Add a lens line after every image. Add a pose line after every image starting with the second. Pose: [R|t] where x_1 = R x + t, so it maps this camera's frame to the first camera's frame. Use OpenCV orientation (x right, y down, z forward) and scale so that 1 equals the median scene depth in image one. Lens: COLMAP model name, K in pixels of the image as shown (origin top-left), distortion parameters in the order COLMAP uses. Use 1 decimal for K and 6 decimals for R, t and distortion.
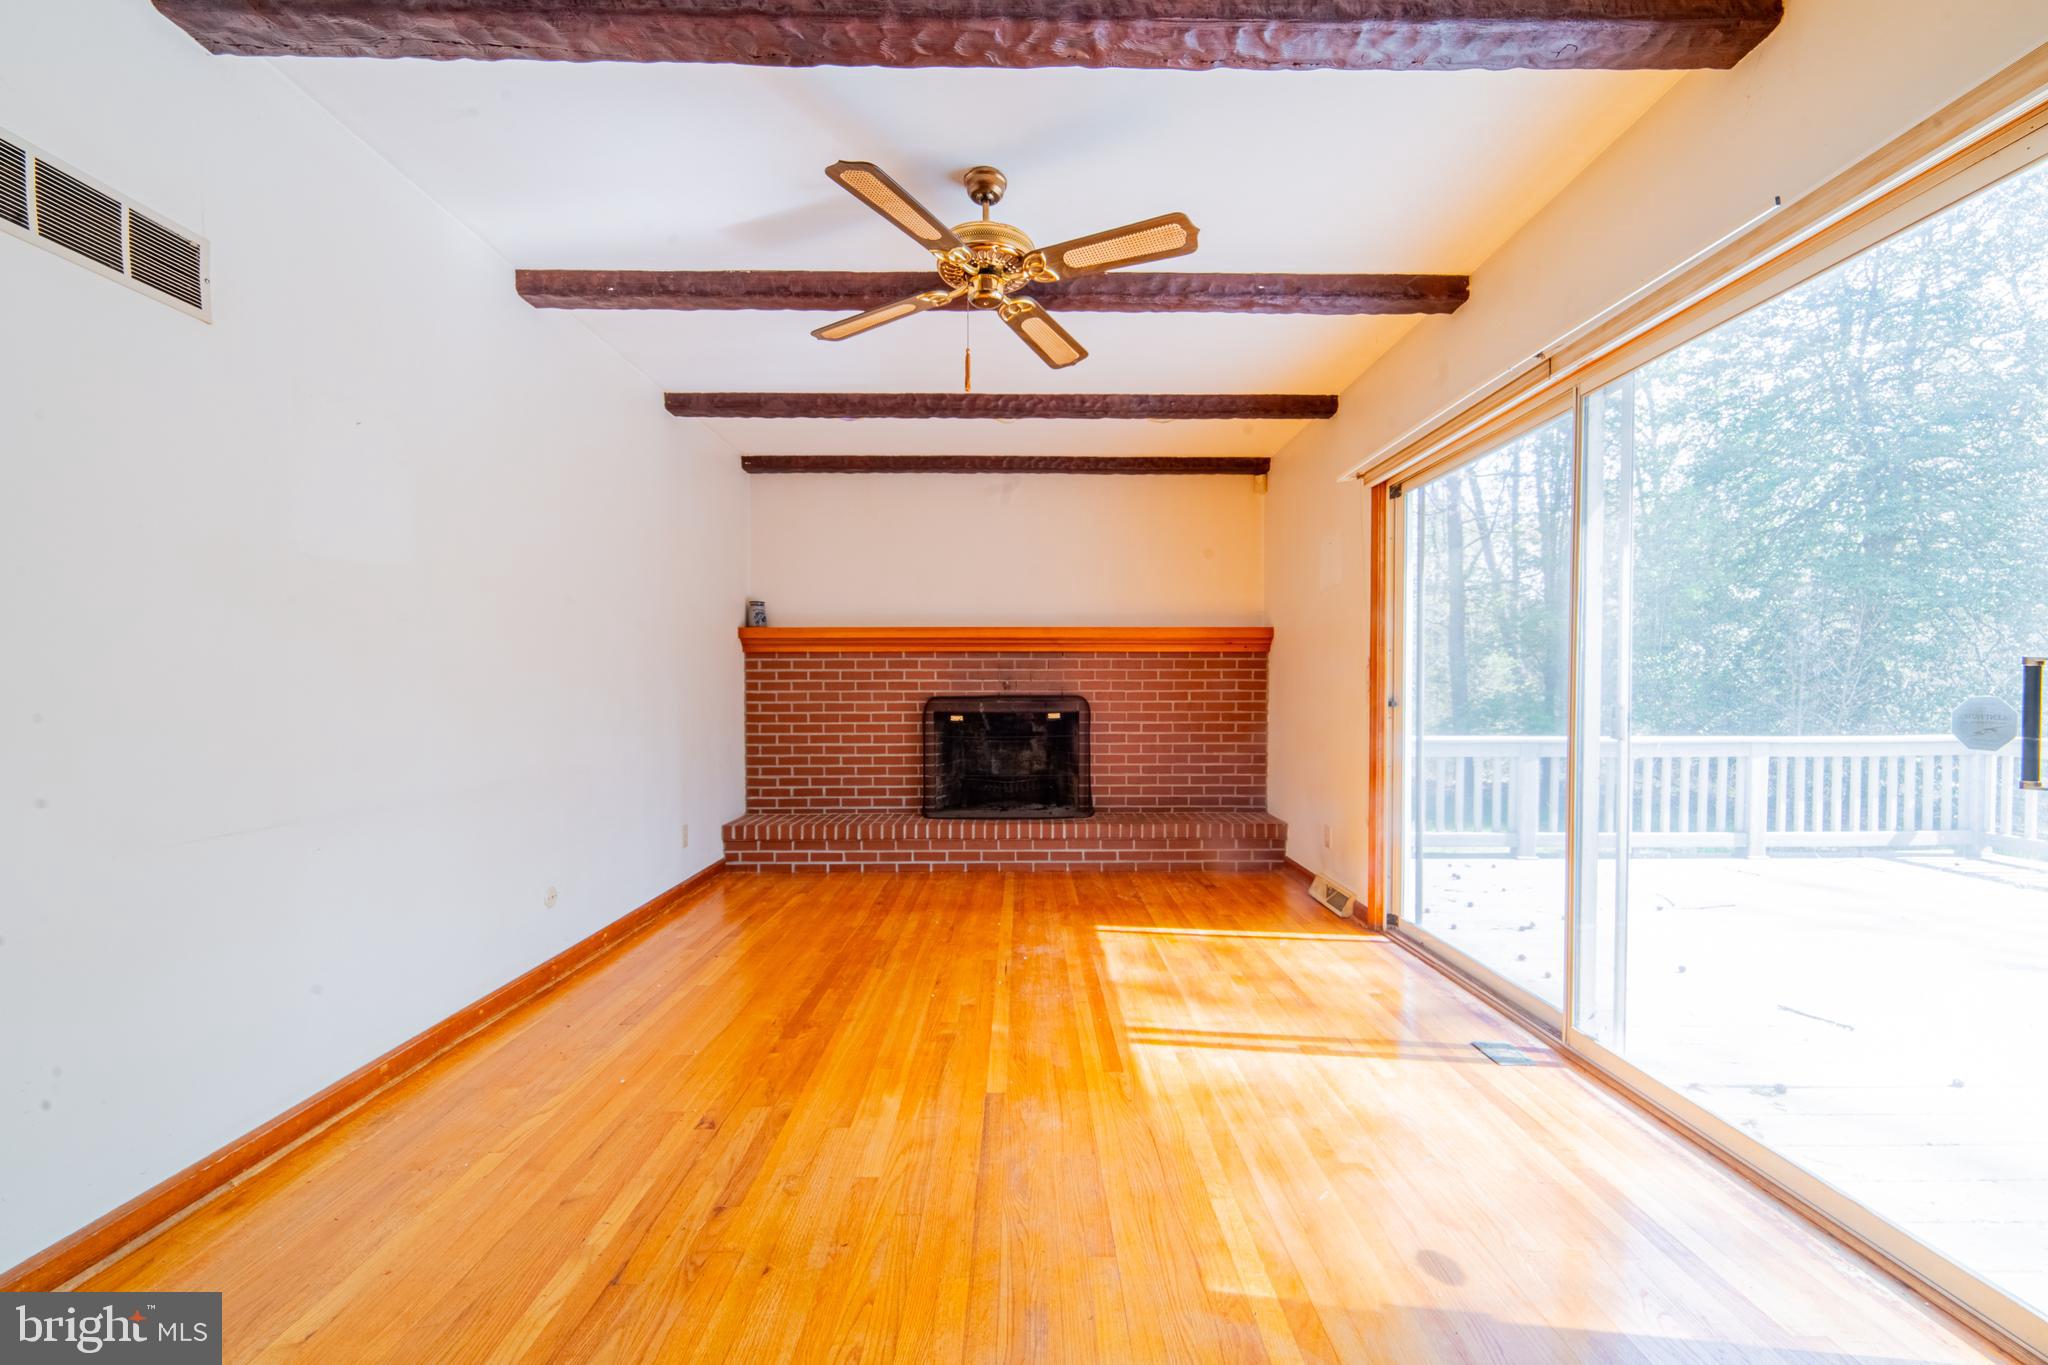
lens RADIAL K [[801.0, 0, 1027.5], [0, 801.0, 711.5], [0, 0, 1]] dist [0.008093, 0.000285]
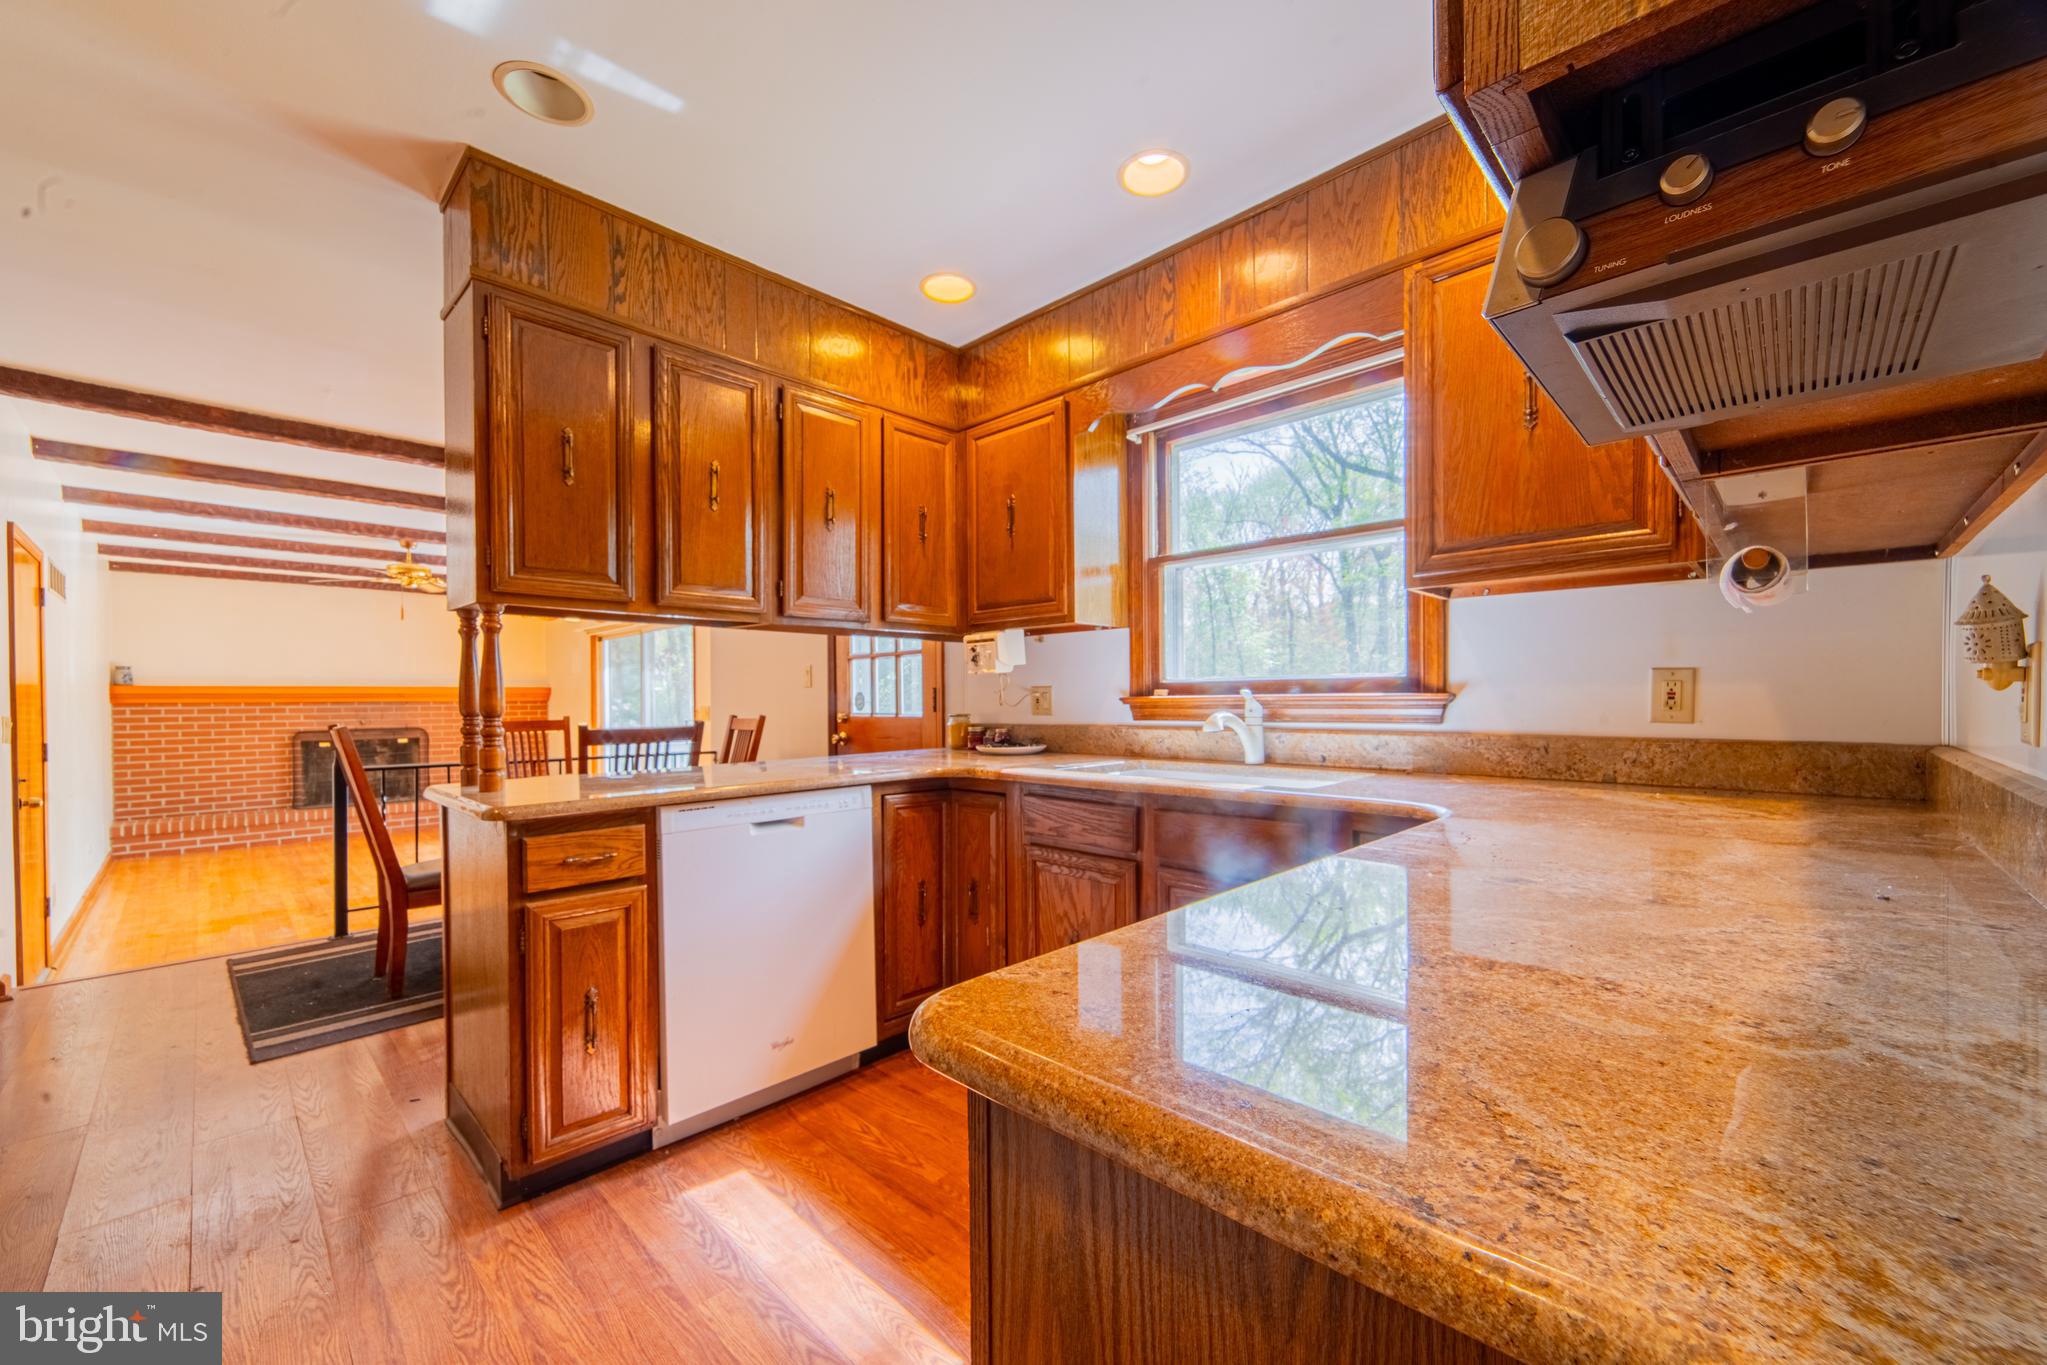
lens RADIAL K [[800.6, 0, 1025.0], [0, 800.6, 698.9], [0, 0, 1]] dist [0.008093, 0.000285]
pose [[0.706507, -0.003861, 0.707695, -0.232911], [0.030012, 0.999249, -0.024510, -0.001197], [-0.707069, 0.038556, 0.706092, -1.086319]]
